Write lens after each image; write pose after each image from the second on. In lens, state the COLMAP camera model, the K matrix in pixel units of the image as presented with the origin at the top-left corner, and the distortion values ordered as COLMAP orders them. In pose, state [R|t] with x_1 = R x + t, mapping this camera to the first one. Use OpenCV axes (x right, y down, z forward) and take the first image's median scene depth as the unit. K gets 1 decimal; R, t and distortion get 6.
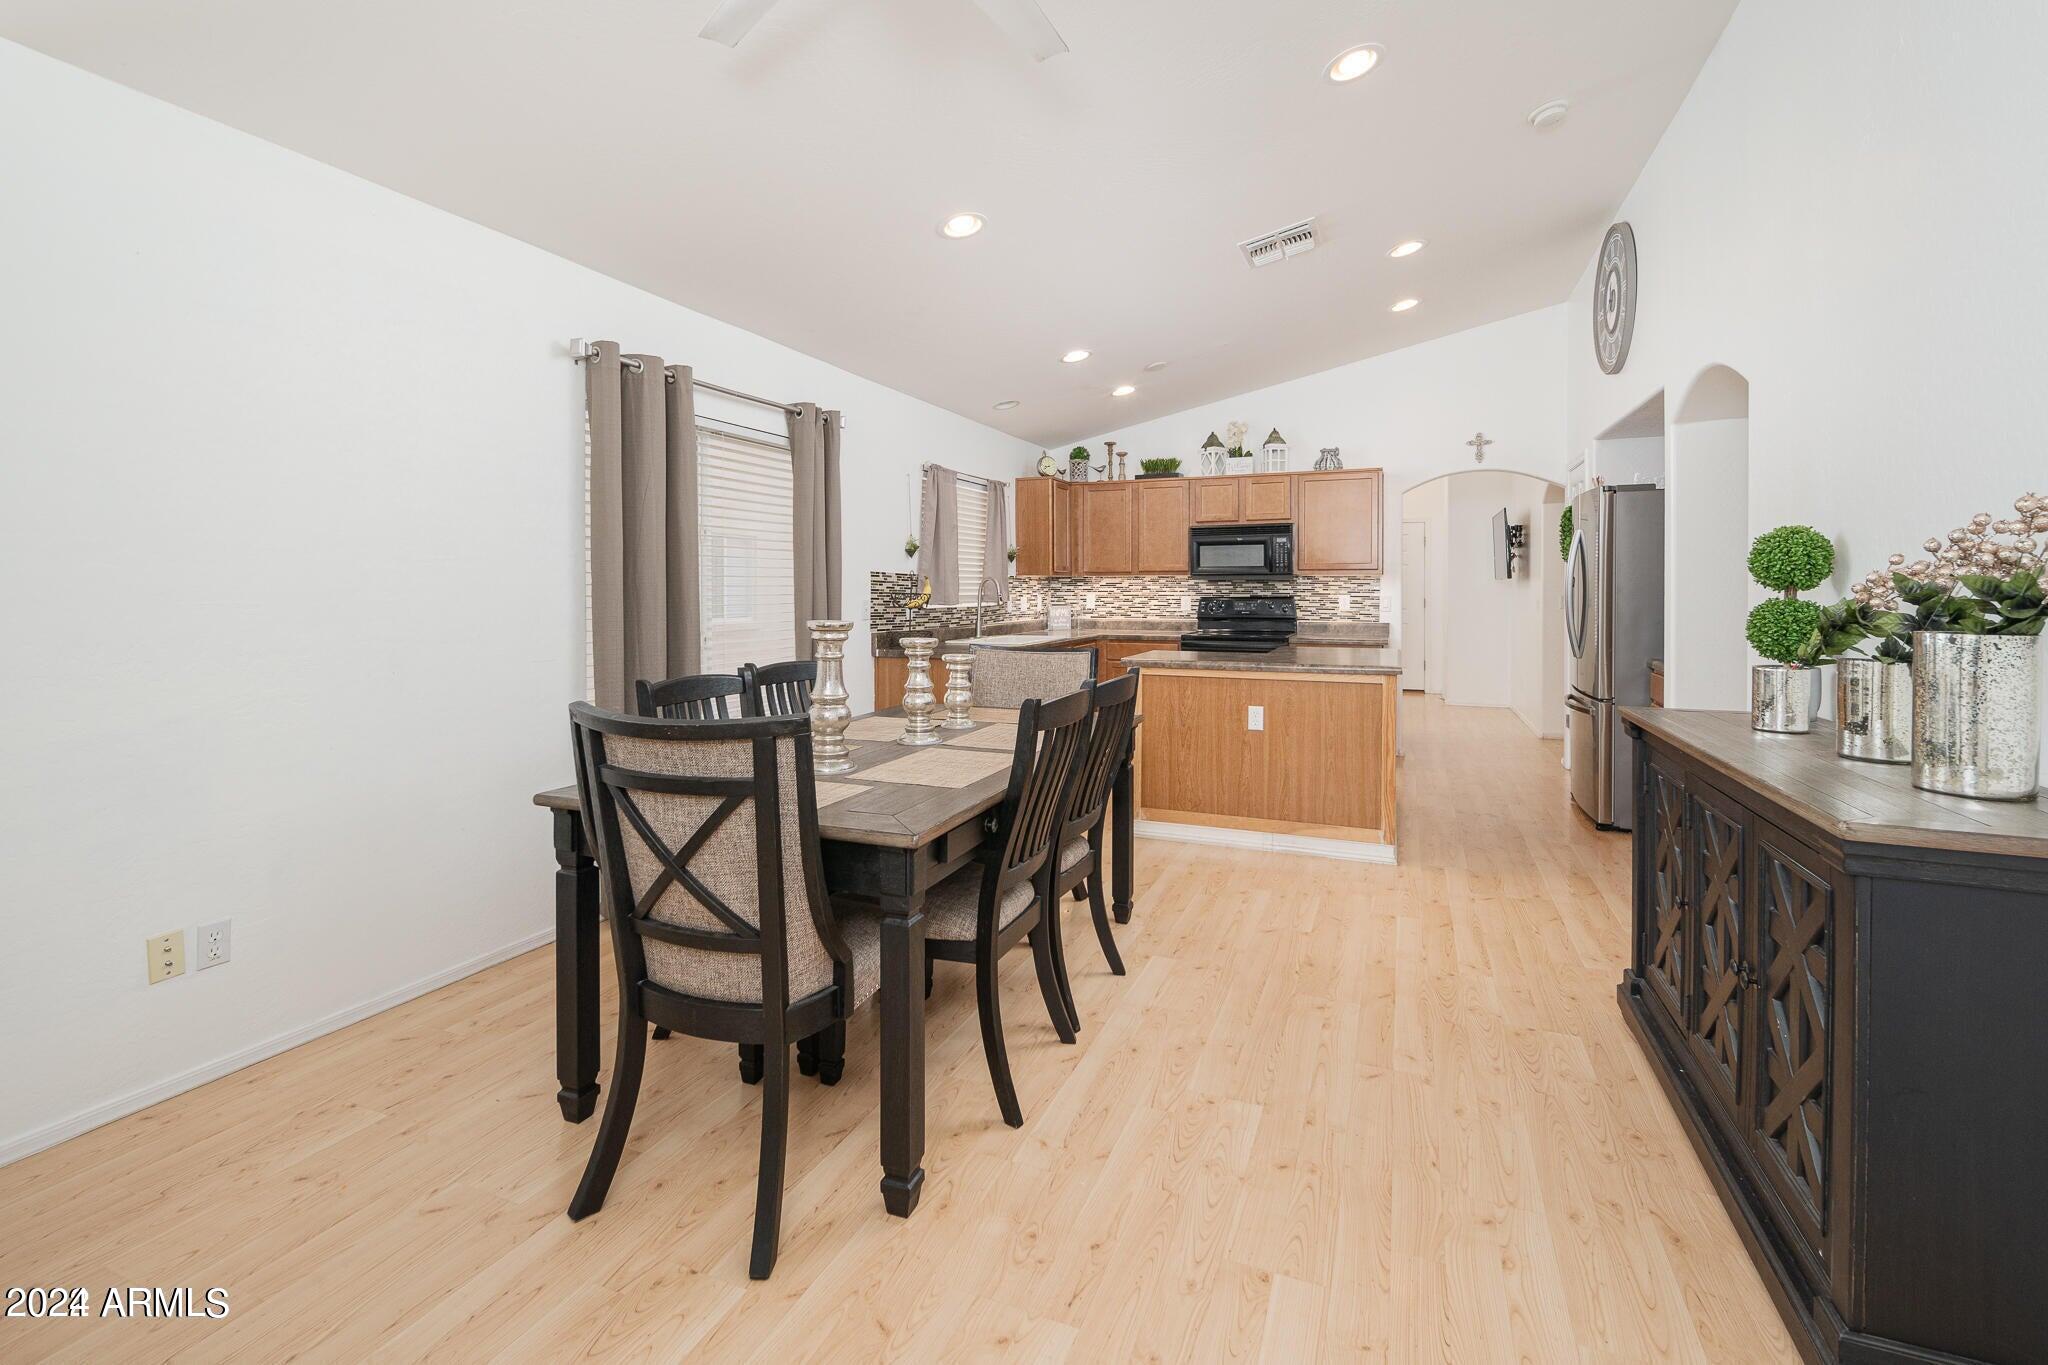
lens RADIAL K [[884.9, 0, 1026.4], [0, 884.9, 594.7], [0, 0, 1]] dist [-0.000359, -0.000265]
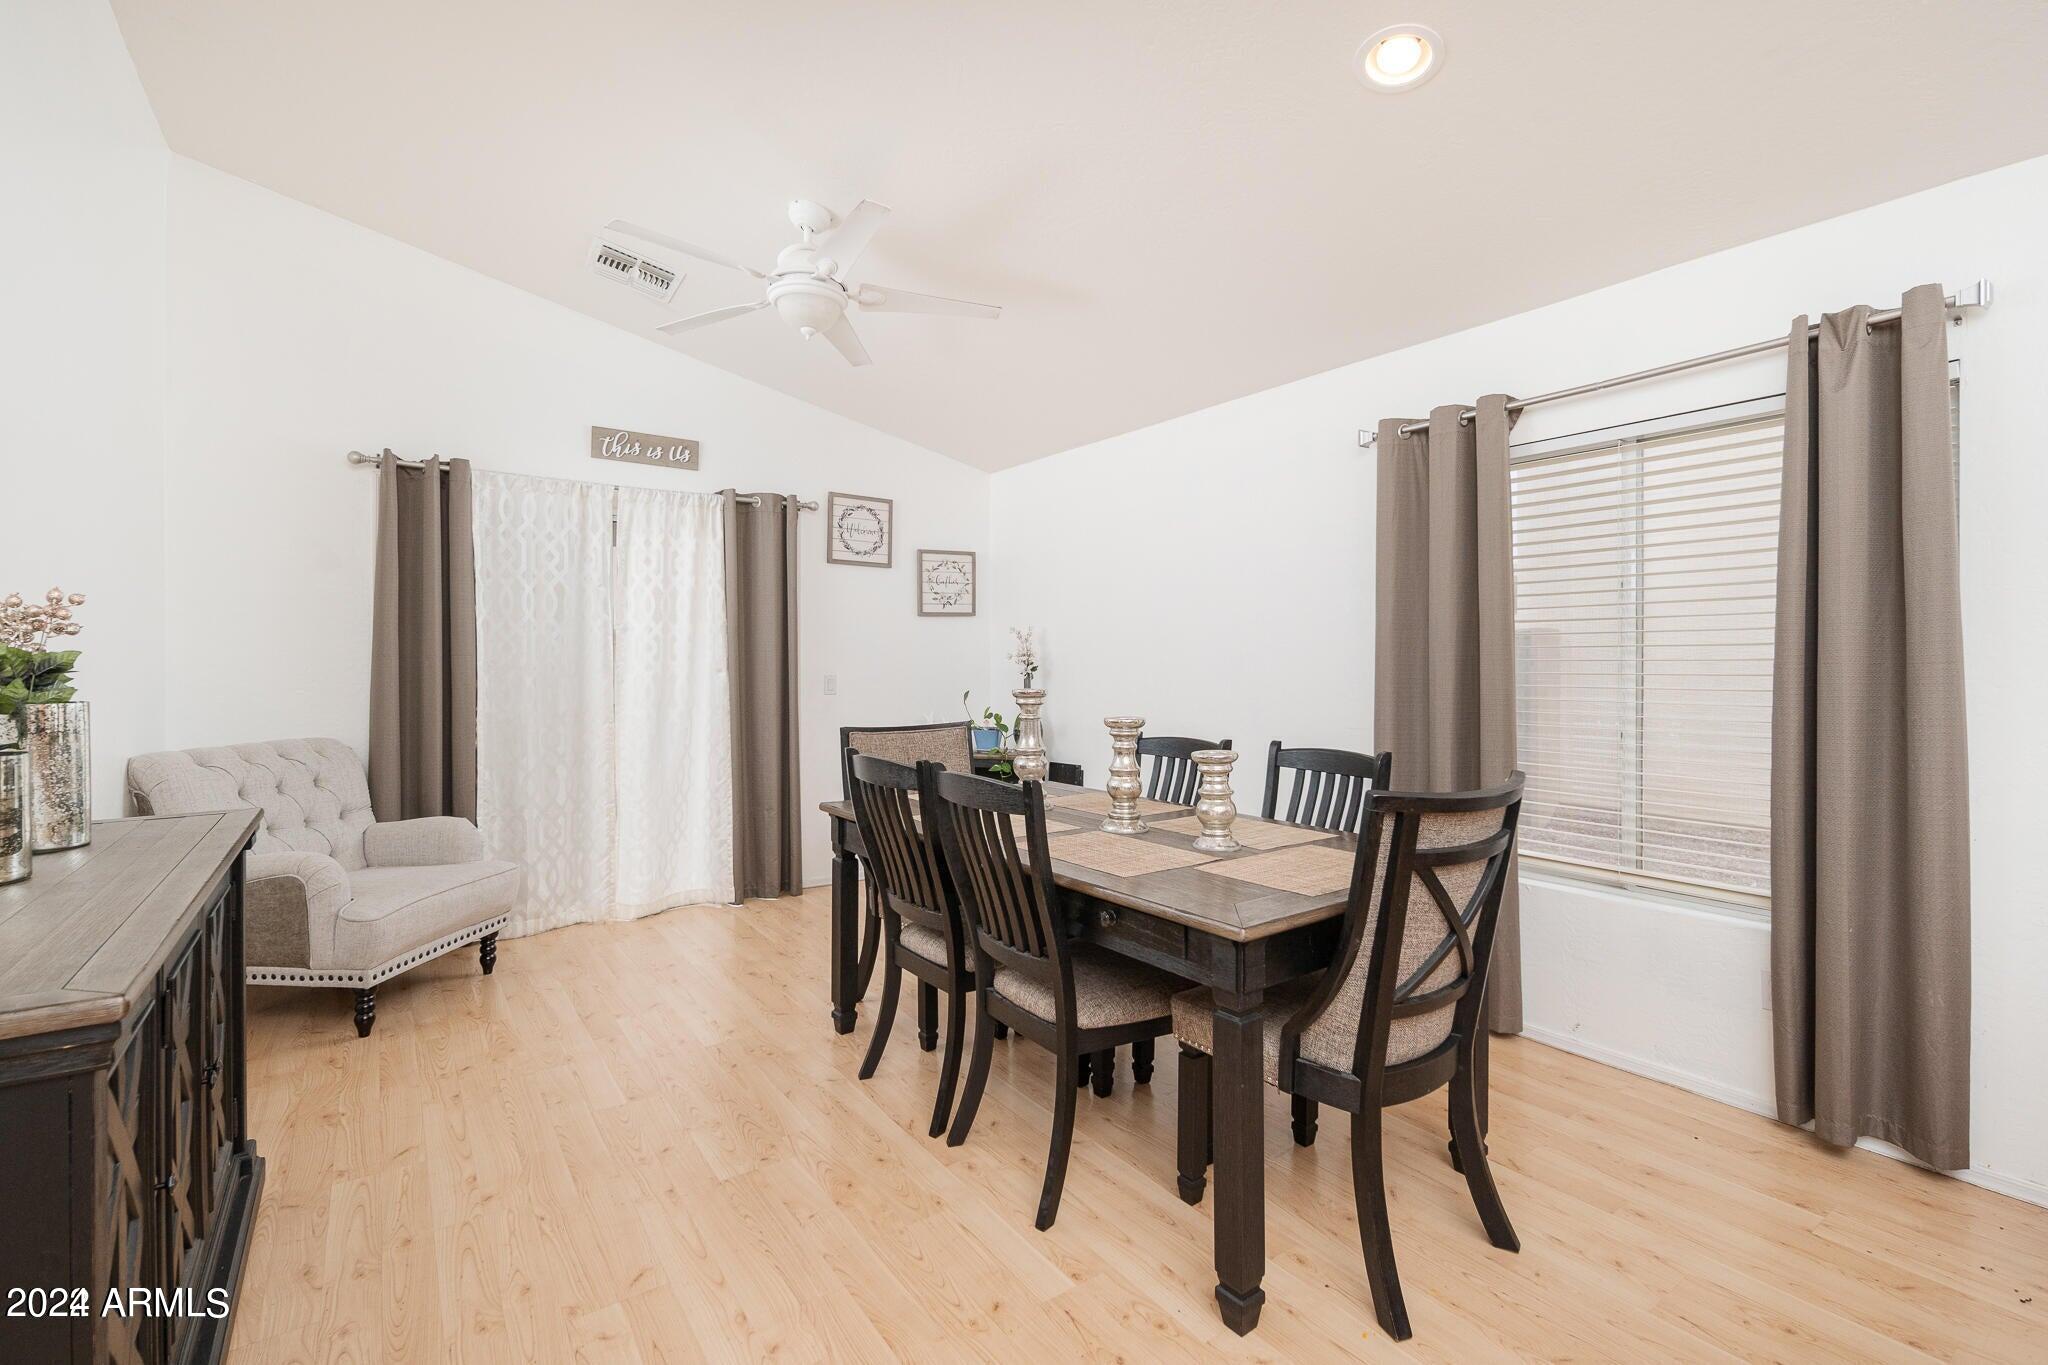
lens RADIAL K [[876.8, 0, 996.3], [0, 876.8, 667.2], [0, 0, 1]] dist [0.000607, -0.000013]
pose [[-0.527586, 0.002741, -0.849497, 0.299350], [-0.007306, 0.999943, 0.007764, -0.003620], [0.849470, 0.010303, -0.527536, 0.565987]]
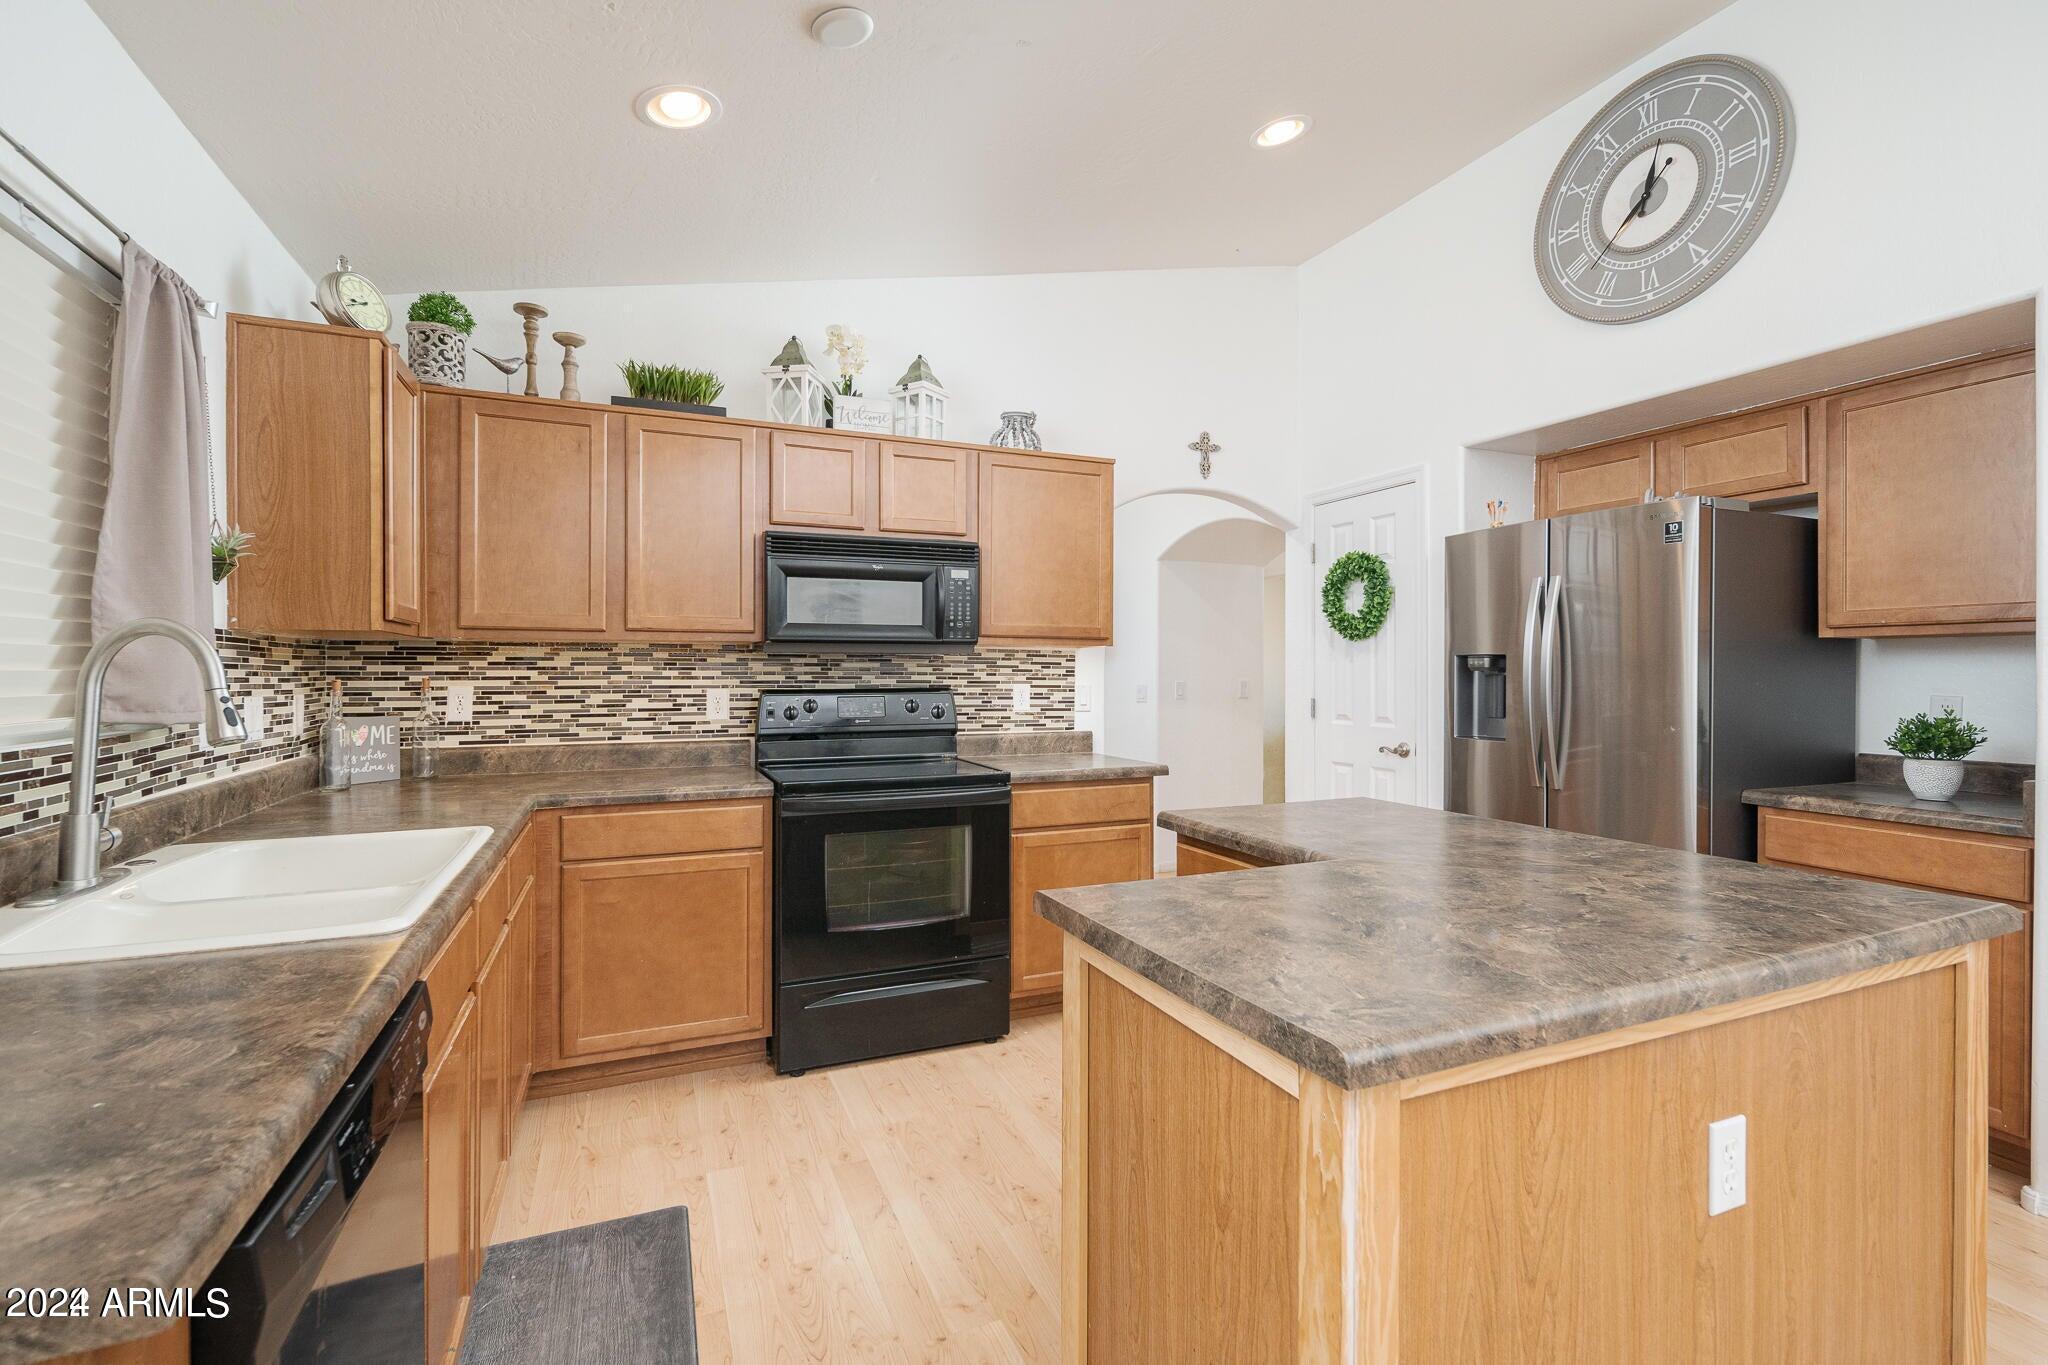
lens RADIAL K [[892.4, 0, 1026.6], [0, 892.4, 674.4], [0, 0, 1]] dist [0.000117, -0.000466]
pose [[0.686655, 0.000435, 0.726983, -0.048970], [0.002688, 0.999991, -0.003136, -0.003910], [-0.726979, 0.004107, 0.686648, 0.616716]]
